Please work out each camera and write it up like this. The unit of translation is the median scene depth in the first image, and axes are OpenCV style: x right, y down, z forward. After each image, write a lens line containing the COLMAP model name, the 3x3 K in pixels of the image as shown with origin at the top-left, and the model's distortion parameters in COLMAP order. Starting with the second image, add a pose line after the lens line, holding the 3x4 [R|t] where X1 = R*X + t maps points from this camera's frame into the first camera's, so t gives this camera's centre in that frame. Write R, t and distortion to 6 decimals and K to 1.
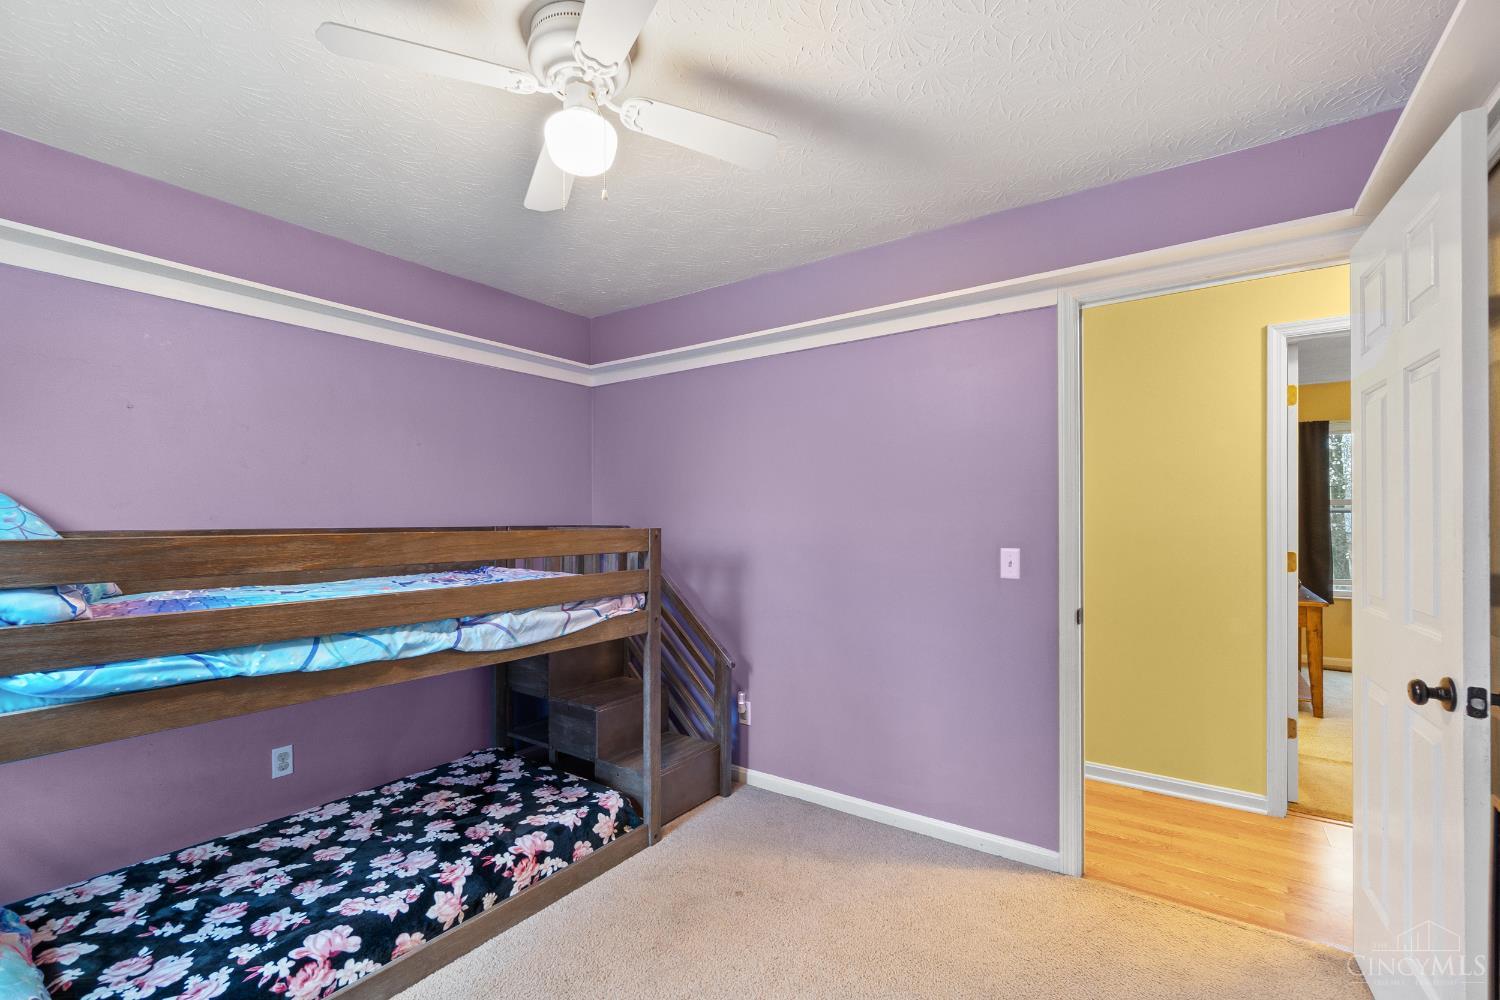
lens RADIAL K [[652.6, 0, 743.6], [0, 652.6, 514.6], [0, 0, 1]] dist [-0.001561, 0.001069]
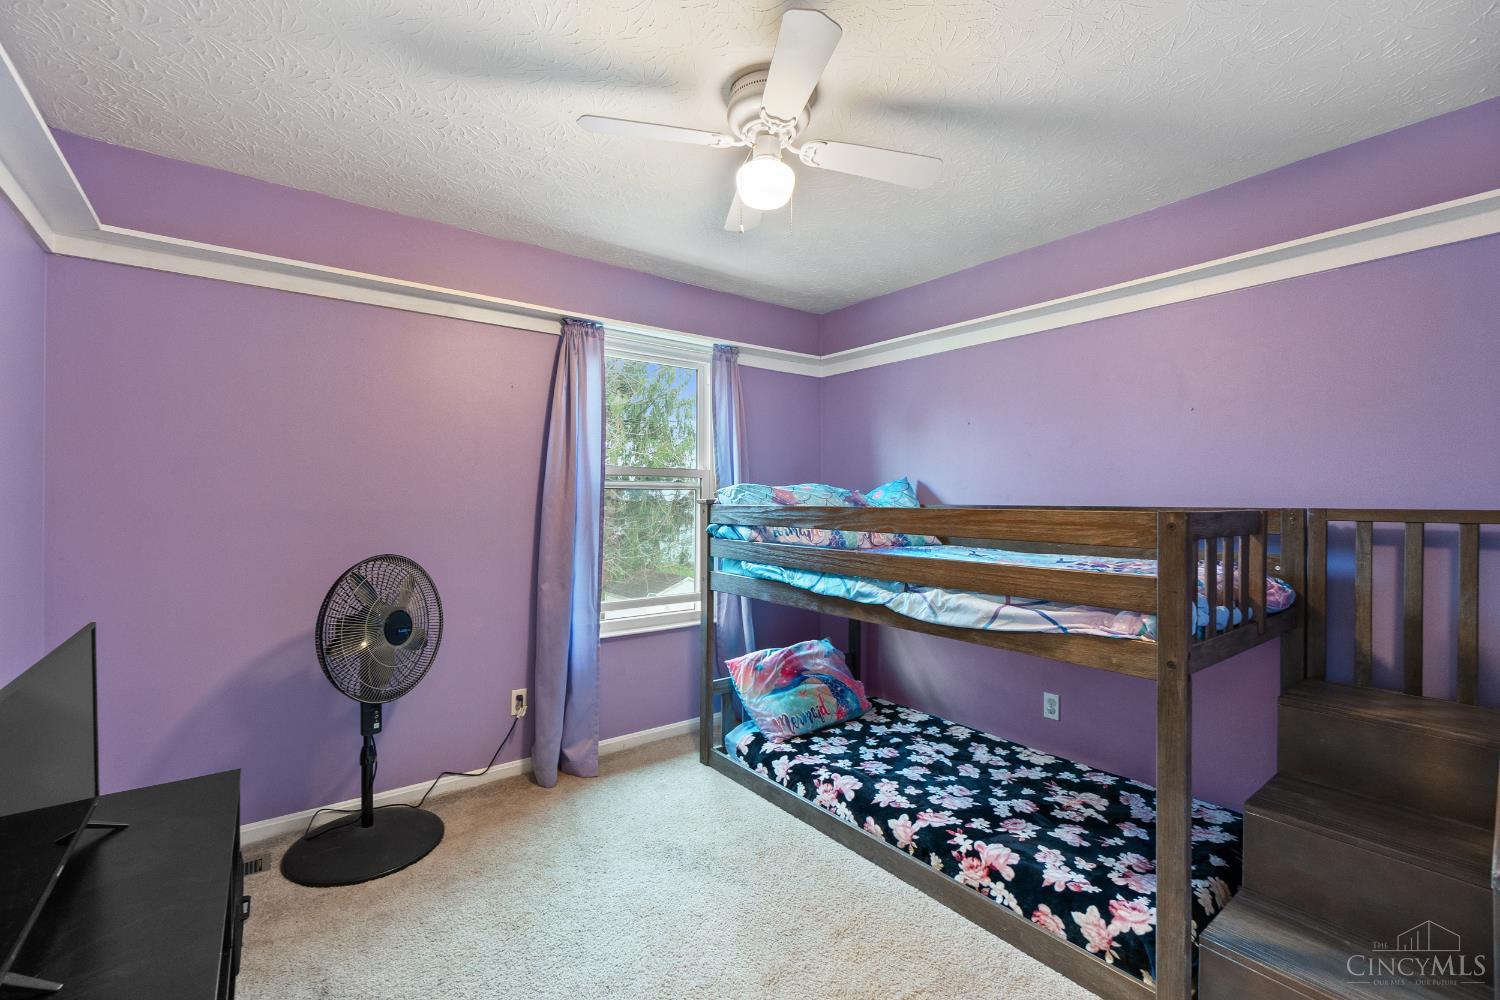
lens RADIAL K [[652.6, 0, 744.8], [0, 652.6, 495.3], [0, 0, 1]] dist [-0.001561, 0.001069]
pose [[-0.301637, -0.006044, -0.953404, 0.665045], [0.002278, 0.999972, -0.007059, 0.011871], [0.953420, -0.004301, -0.301615, 0.974343]]
